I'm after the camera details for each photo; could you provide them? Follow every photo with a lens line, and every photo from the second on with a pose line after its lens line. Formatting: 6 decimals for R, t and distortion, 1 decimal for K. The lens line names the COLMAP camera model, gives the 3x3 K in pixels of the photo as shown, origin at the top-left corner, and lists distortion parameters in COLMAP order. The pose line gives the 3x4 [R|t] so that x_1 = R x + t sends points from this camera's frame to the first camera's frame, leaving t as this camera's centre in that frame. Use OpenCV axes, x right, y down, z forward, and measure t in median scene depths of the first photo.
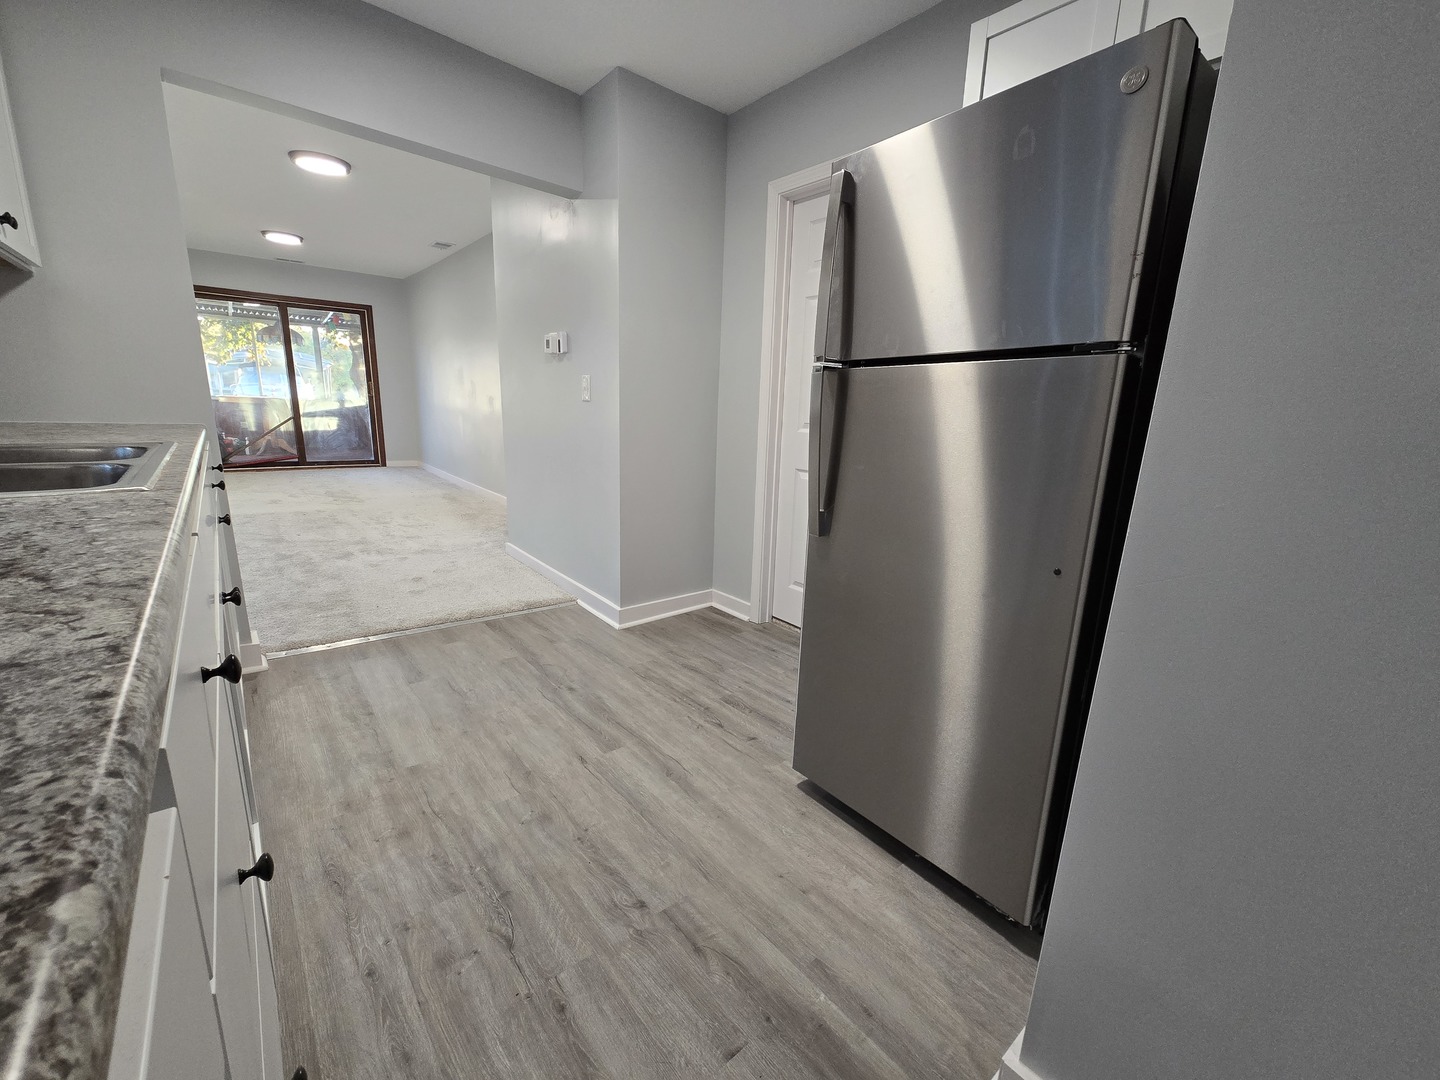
lens RADIAL K [[588.9, 0, 724.1], [0, 588.9, 543.6], [0, 0, 1]] dist [-0.003837, 0.003959]
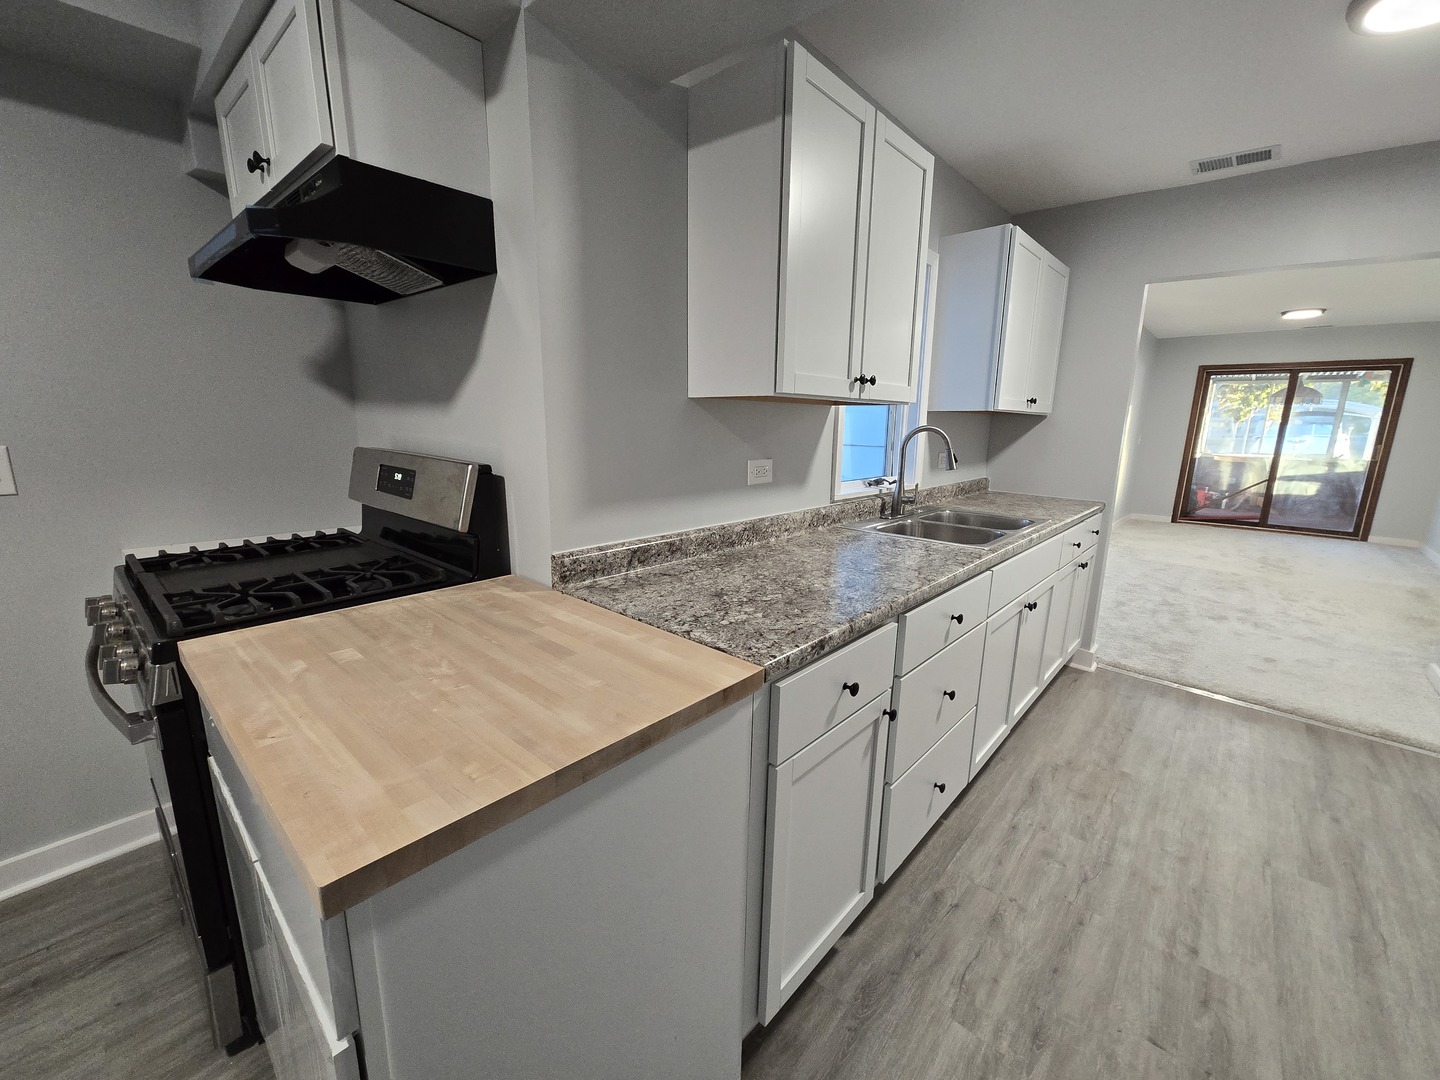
lens RADIAL K [[588.9, 0, 729.8], [0, 588.9, 544.2], [0, 0, 1]] dist [-0.003837, 0.003959]
pose [[0.150224, 0.171662, -0.973635, 0.395316], [-0.241056, 0.961449, 0.132321, -0.056052], [0.958814, 0.214823, 0.185813, -0.155863]]
